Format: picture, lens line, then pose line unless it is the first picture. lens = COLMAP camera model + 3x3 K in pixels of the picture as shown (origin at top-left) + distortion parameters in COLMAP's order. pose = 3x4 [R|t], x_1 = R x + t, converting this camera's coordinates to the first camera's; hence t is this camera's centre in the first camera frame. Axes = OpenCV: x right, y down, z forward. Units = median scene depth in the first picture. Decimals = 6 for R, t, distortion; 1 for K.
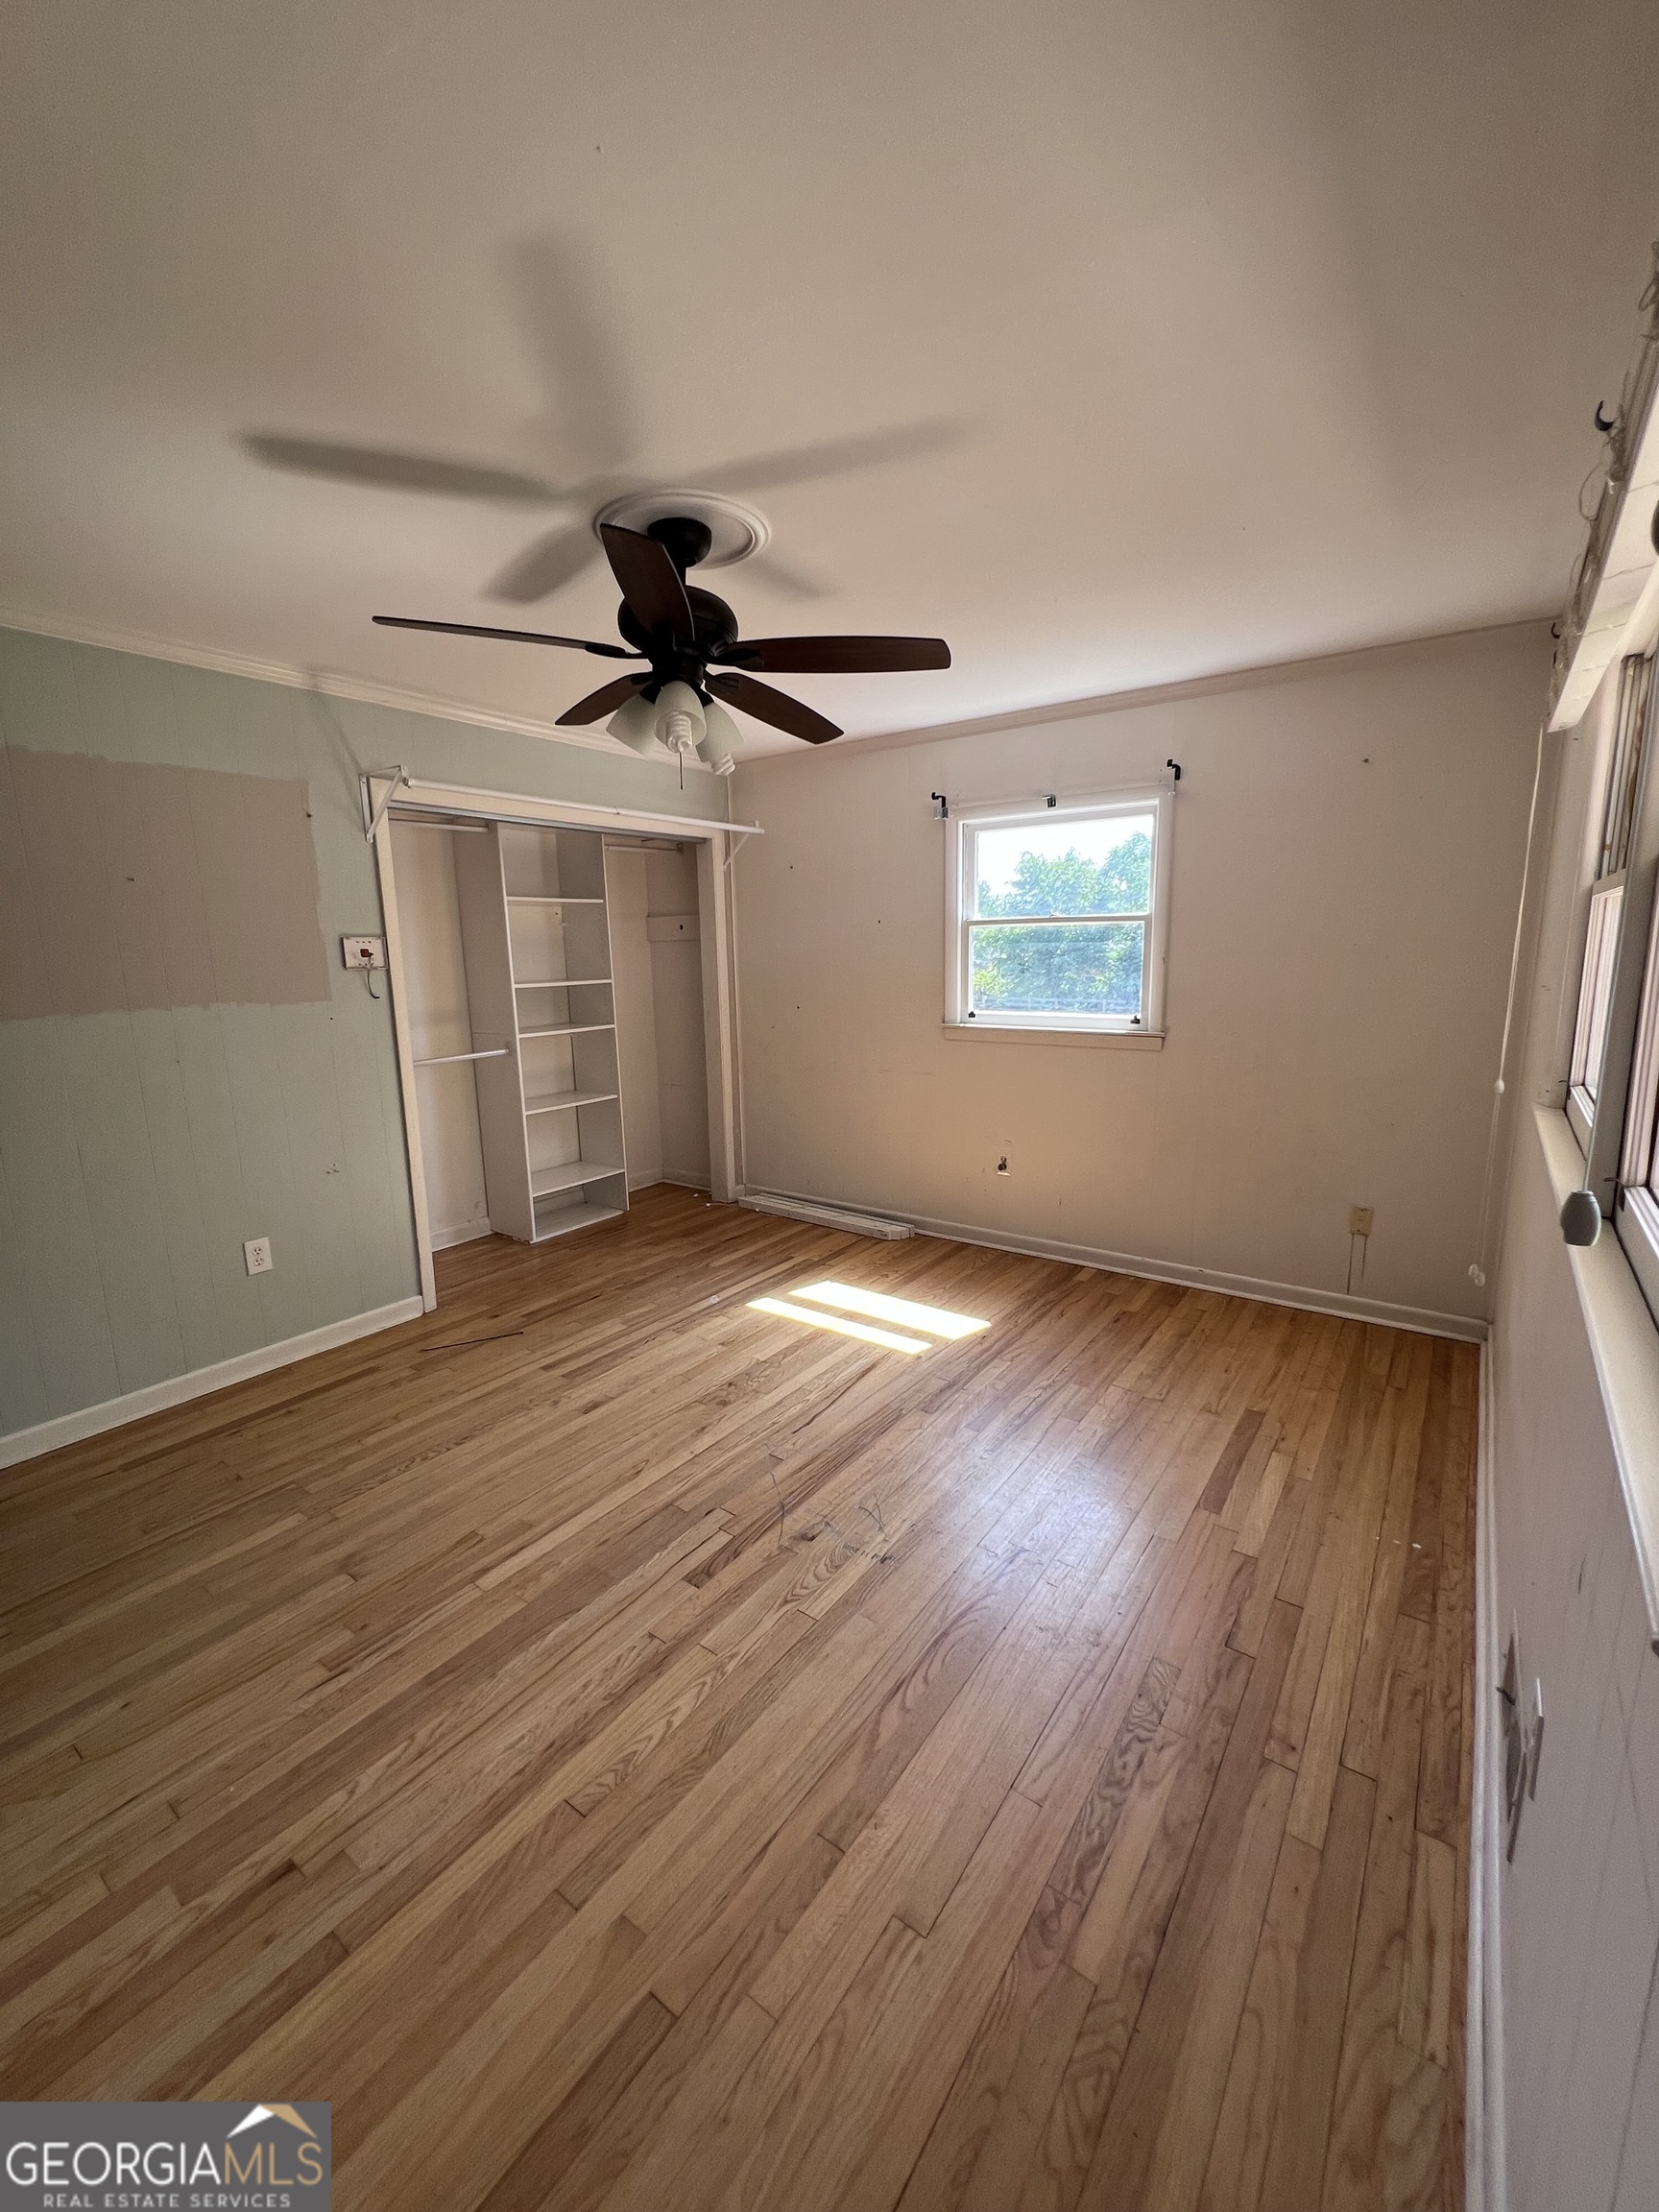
lens RADIAL K [[891.8, 0, 826.6], [0, 891.8, 1108.3], [0, 0, 1]] dist [0.001227, 0.000782]
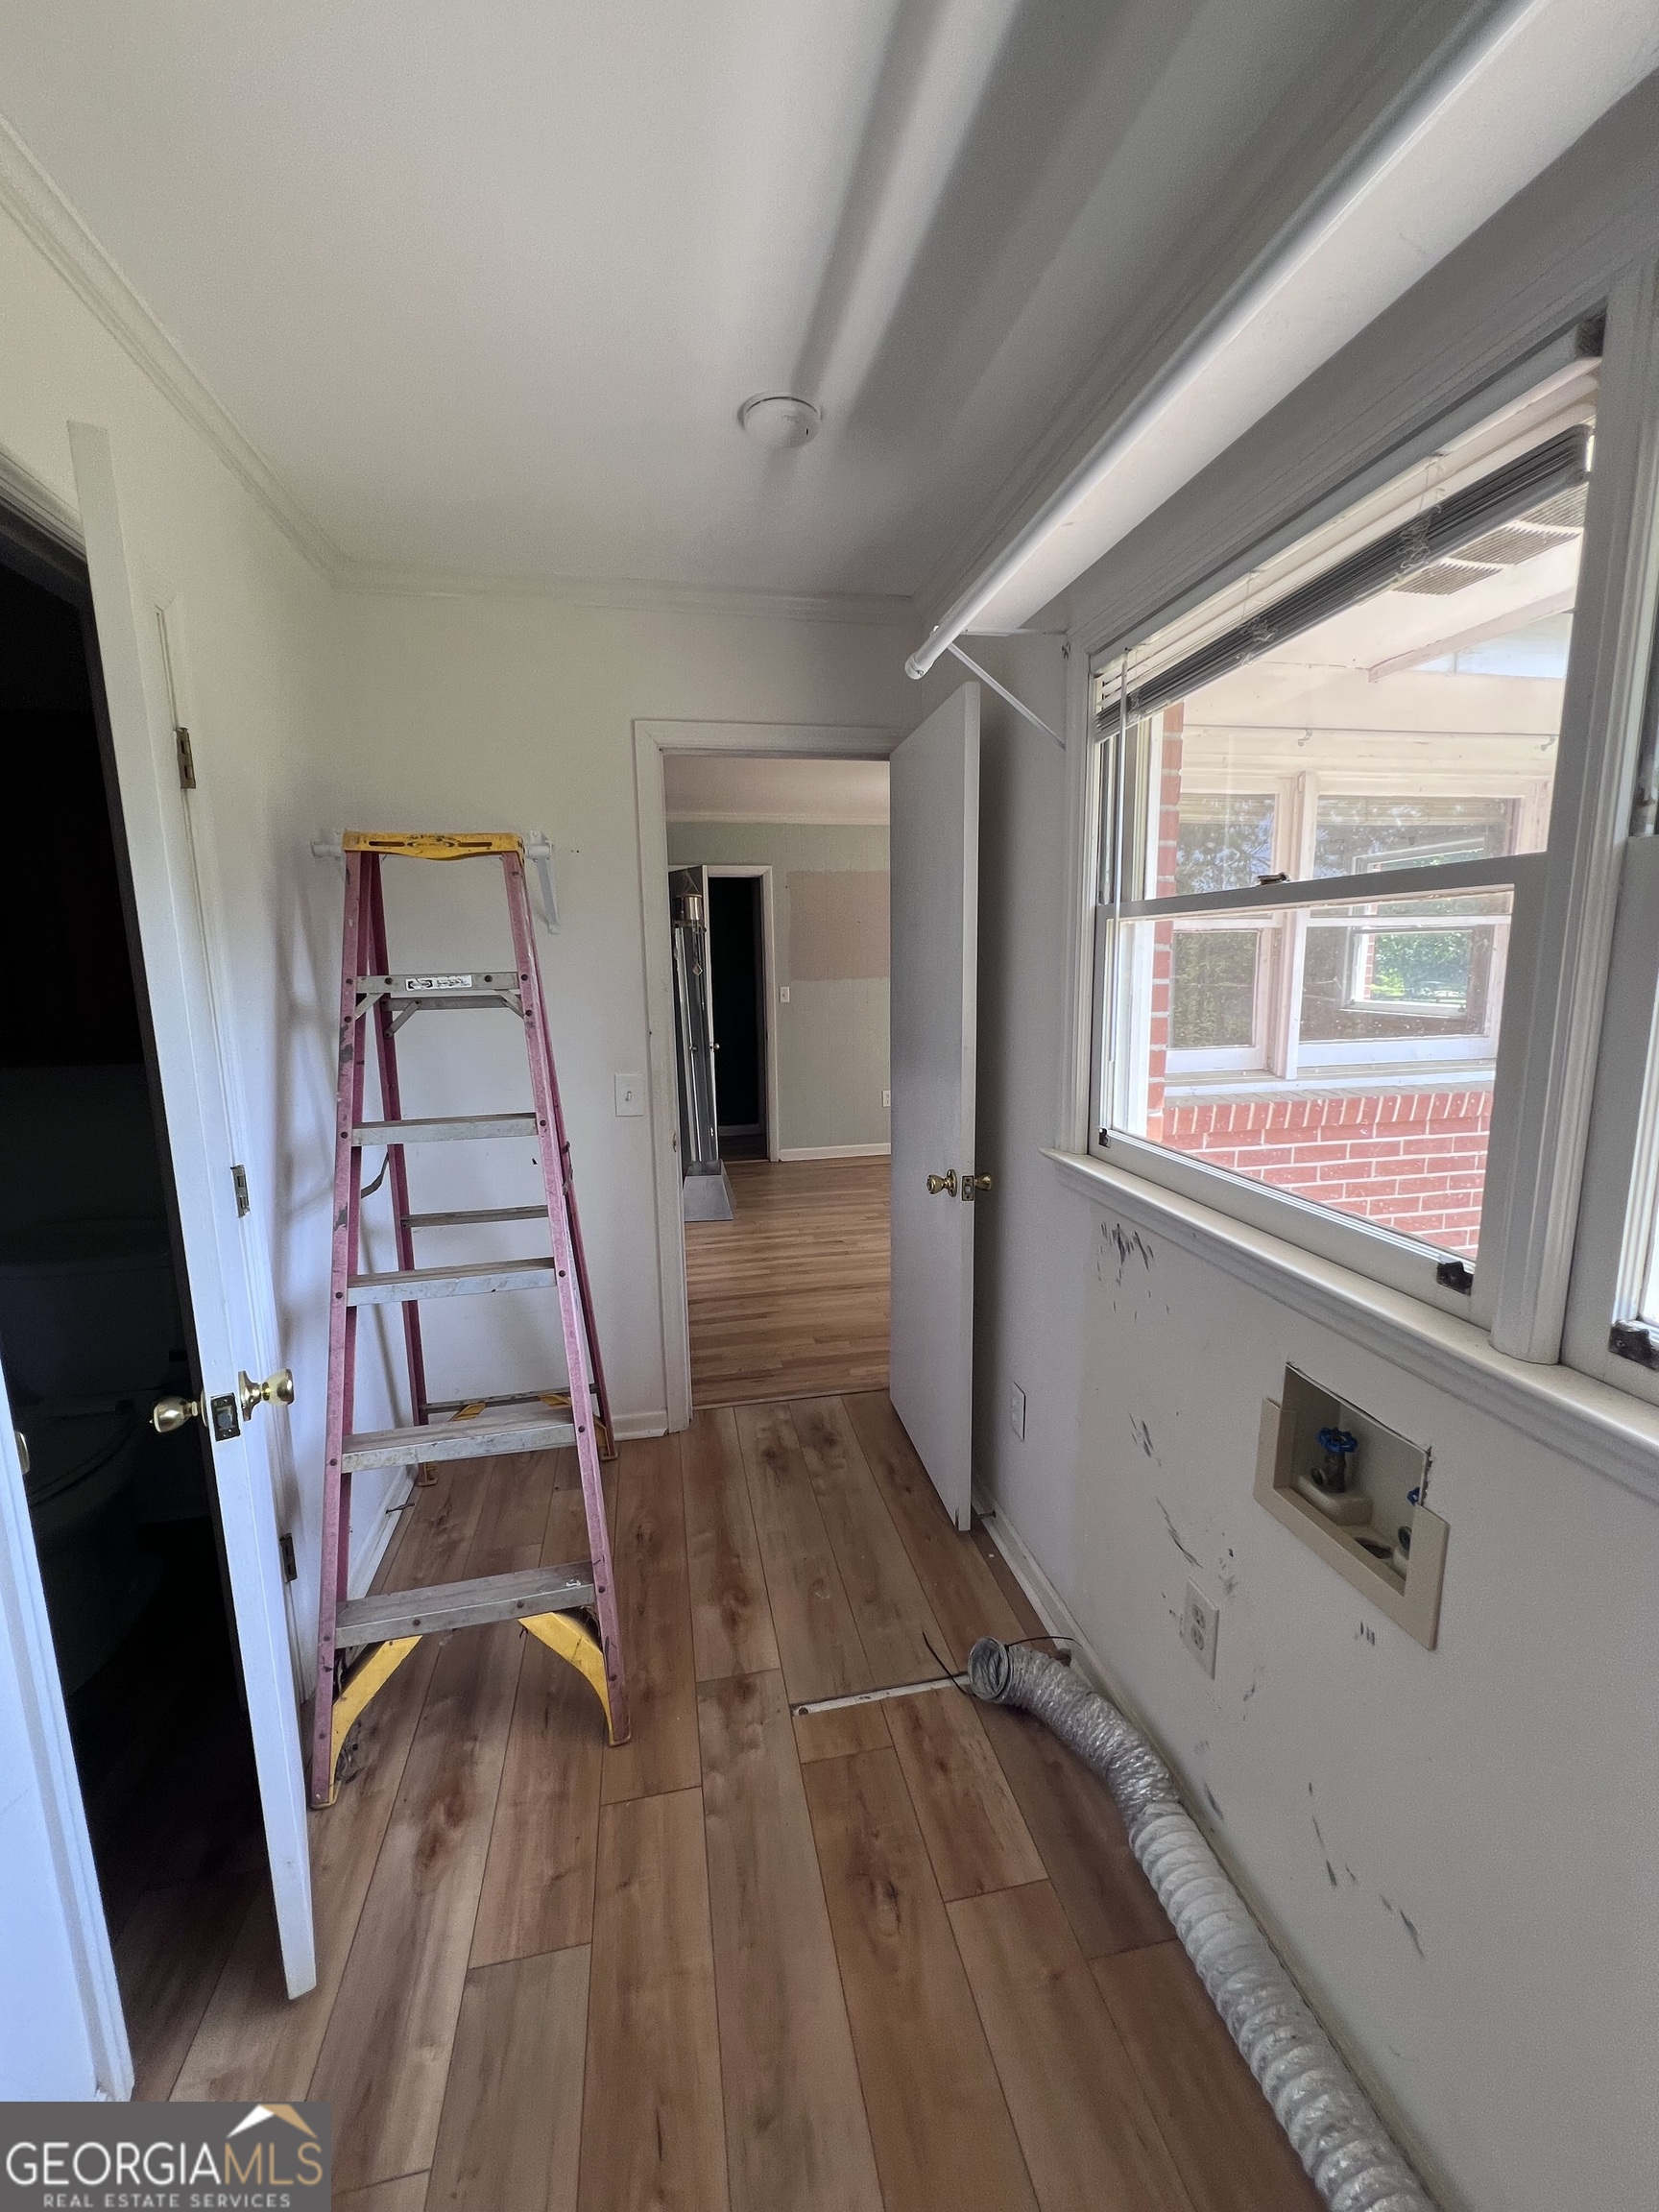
lens RADIAL K [[891.8, 0, 826.6], [0, 891.8, 1108.3], [0, 0, 1]] dist [0.001227, 0.000782]
pose [[0.734340, 0.116663, -0.668682, 0.858066], [-0.116742, 0.992147, 0.044891, 0.145722], [0.668668, 0.045098, 0.742192, -0.847720]]
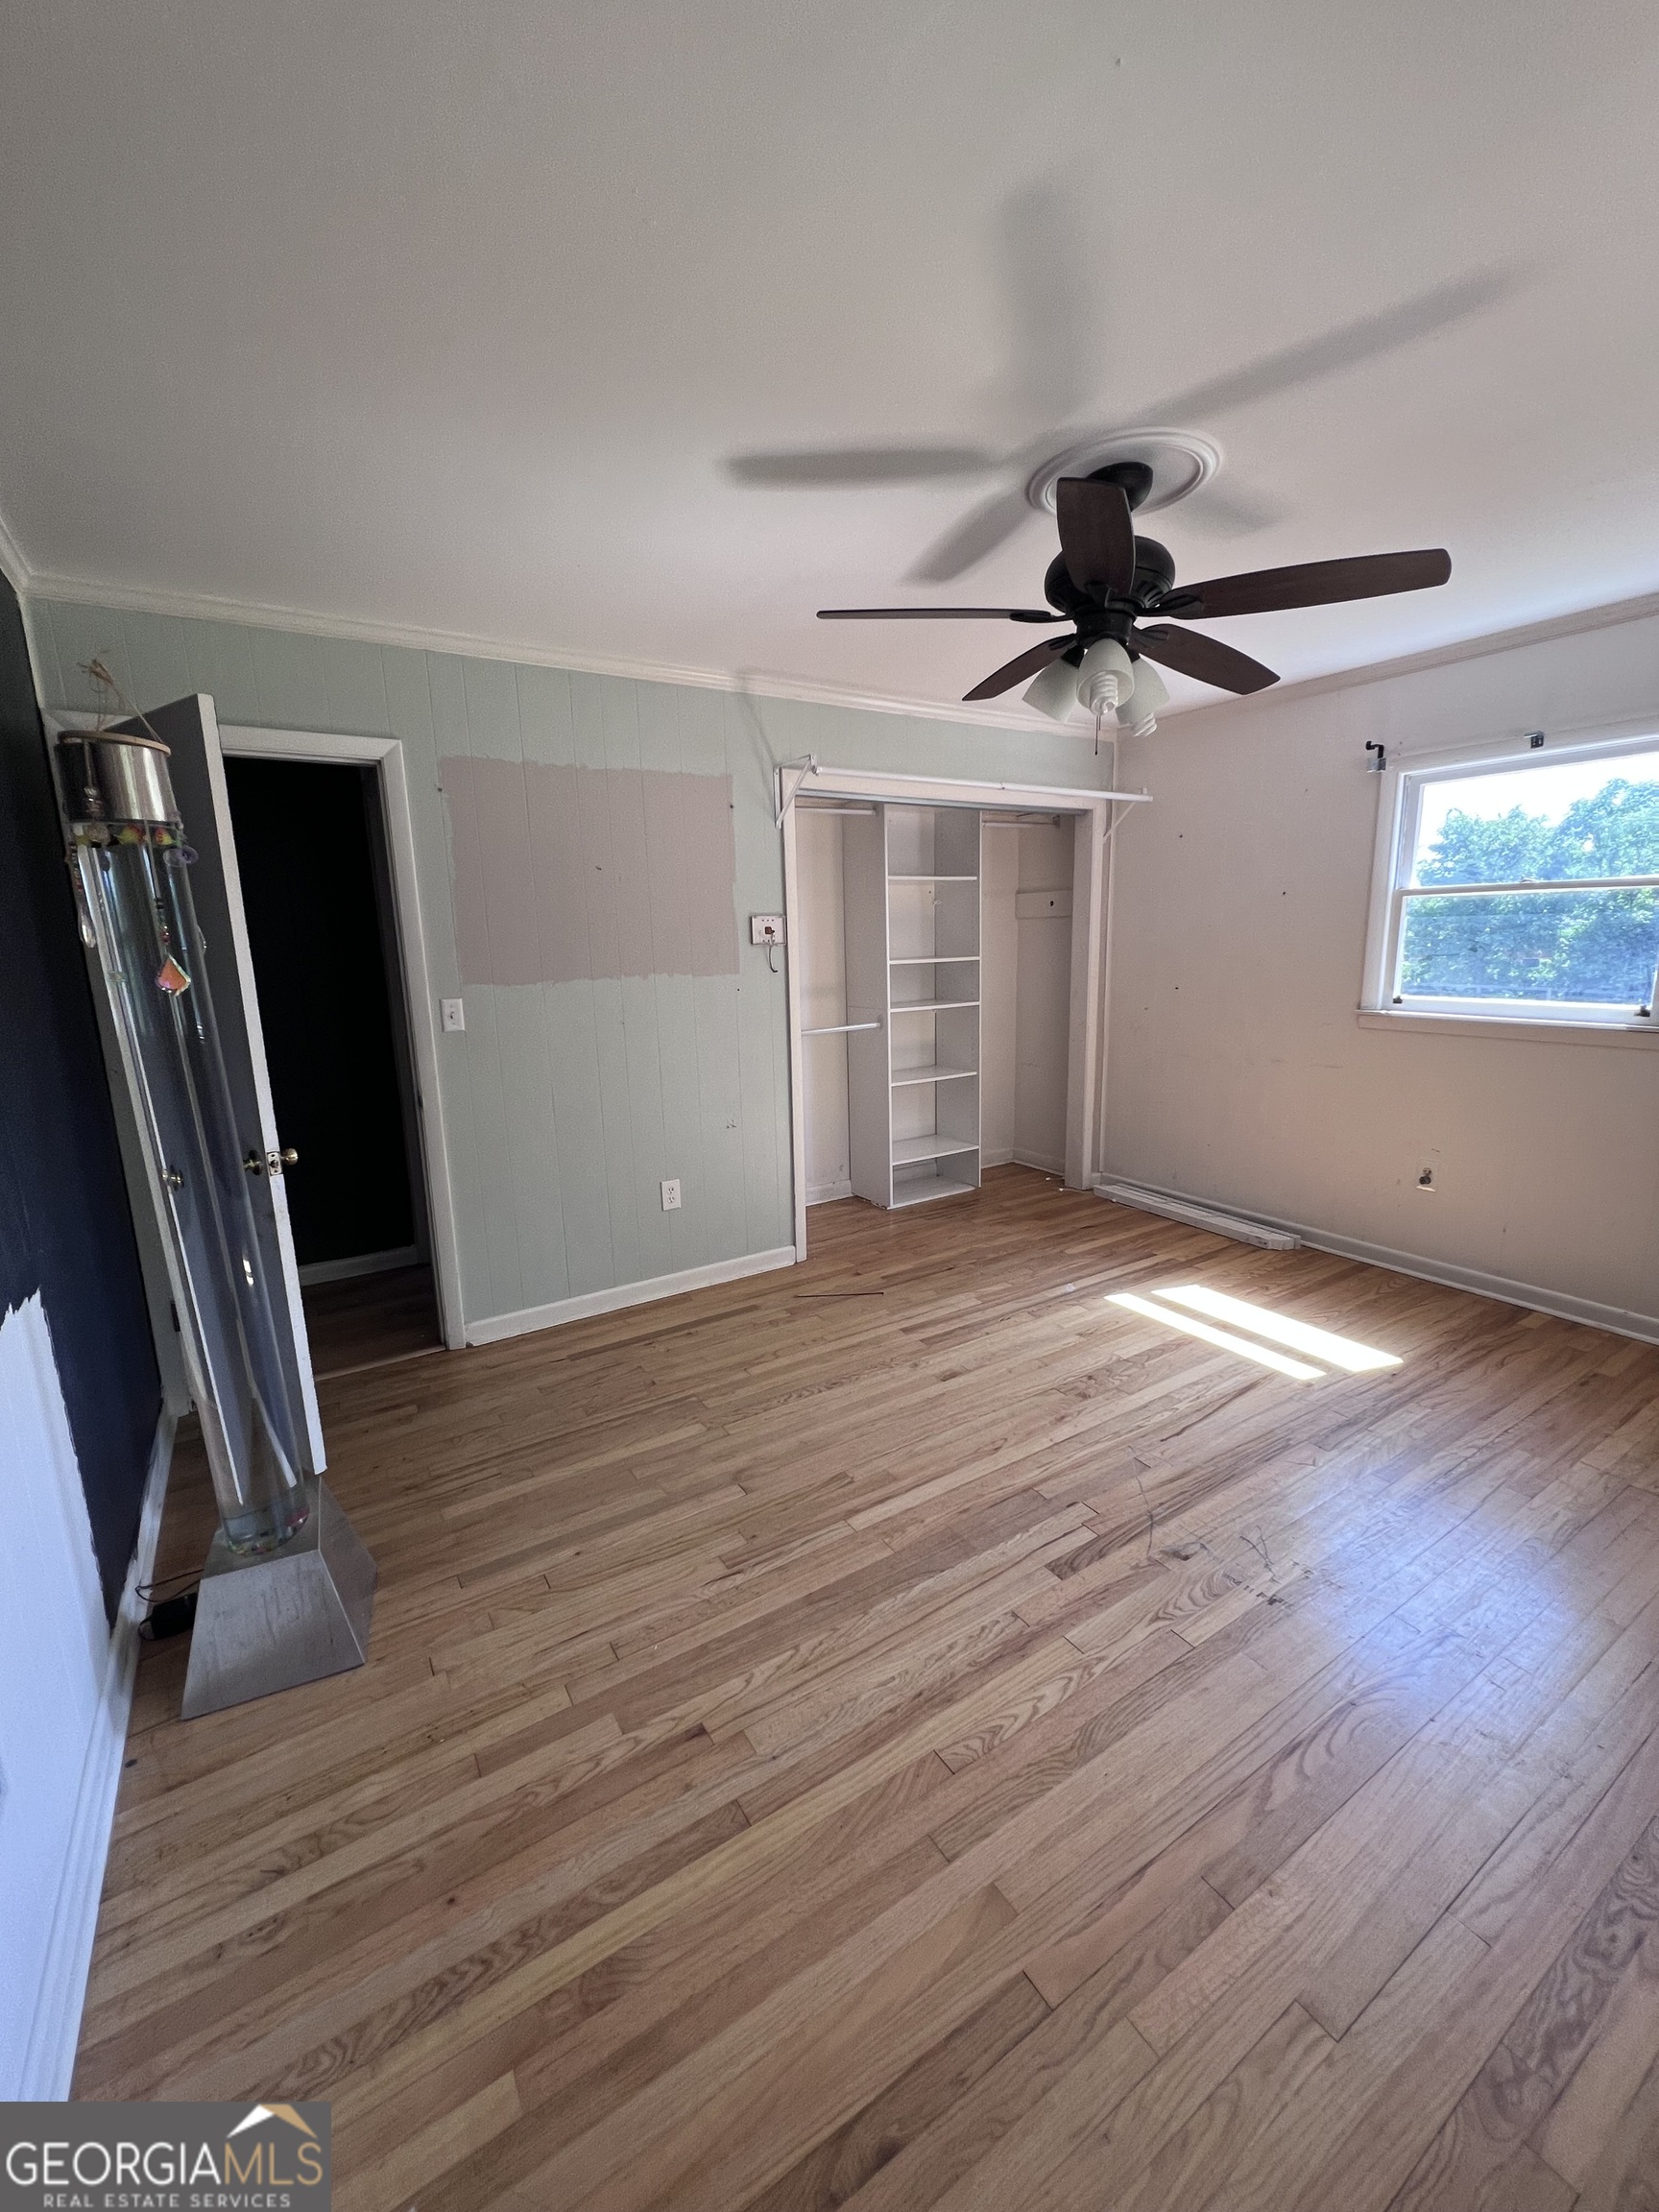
lens RADIAL K [[891.8, 0, 826.6], [0, 891.8, 1108.3], [0, 0, 1]] dist [0.001227, 0.000782]
pose [[0.930888, 0.067584, -0.358998, -0.057470], [-0.059608, 0.997668, 0.033252, 0.005067], [0.360408, -0.009555, 0.932746, 0.001051]]
